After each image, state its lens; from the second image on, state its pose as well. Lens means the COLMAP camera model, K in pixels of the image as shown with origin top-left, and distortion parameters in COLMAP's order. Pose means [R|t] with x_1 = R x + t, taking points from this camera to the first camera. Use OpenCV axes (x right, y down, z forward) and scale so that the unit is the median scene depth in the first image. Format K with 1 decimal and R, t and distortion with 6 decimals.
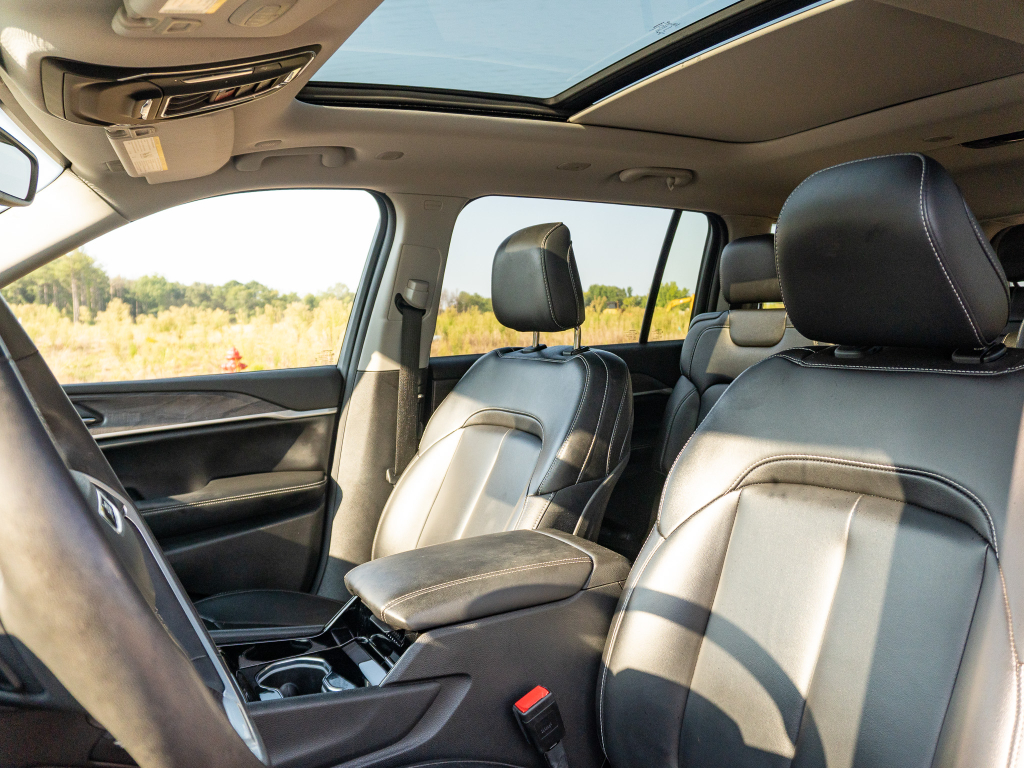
lens RADIAL K [[773.8, 0, 519.6], [0, 773.8, 387.6], [0, 0, 1]] dist [-0.029482, 0.012842]
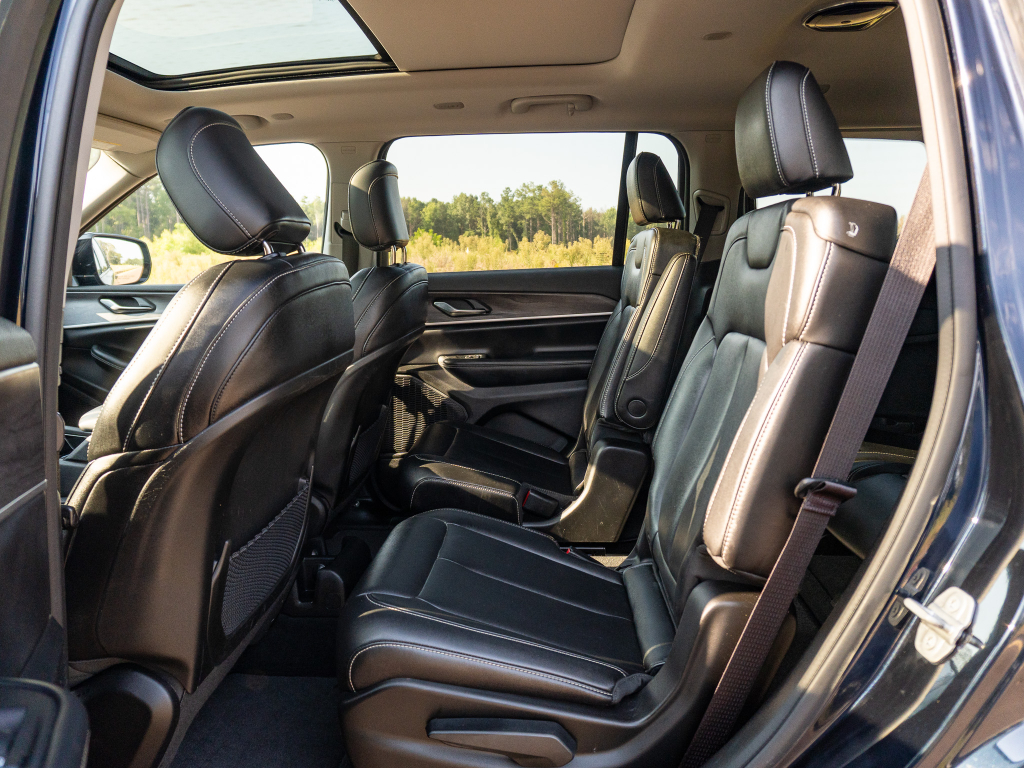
lens RADIAL K [[773.8, 0, 515.6], [0, 773.8, 401.1], [0, 0, 1]] dist [-0.029482, 0.012842]
pose [[0.836380, 0.107103, -0.537585, 0.907891], [-0.050548, 0.991617, 0.118917, 0.005068], [0.545814, -0.072286, 0.834782, 0.083295]]
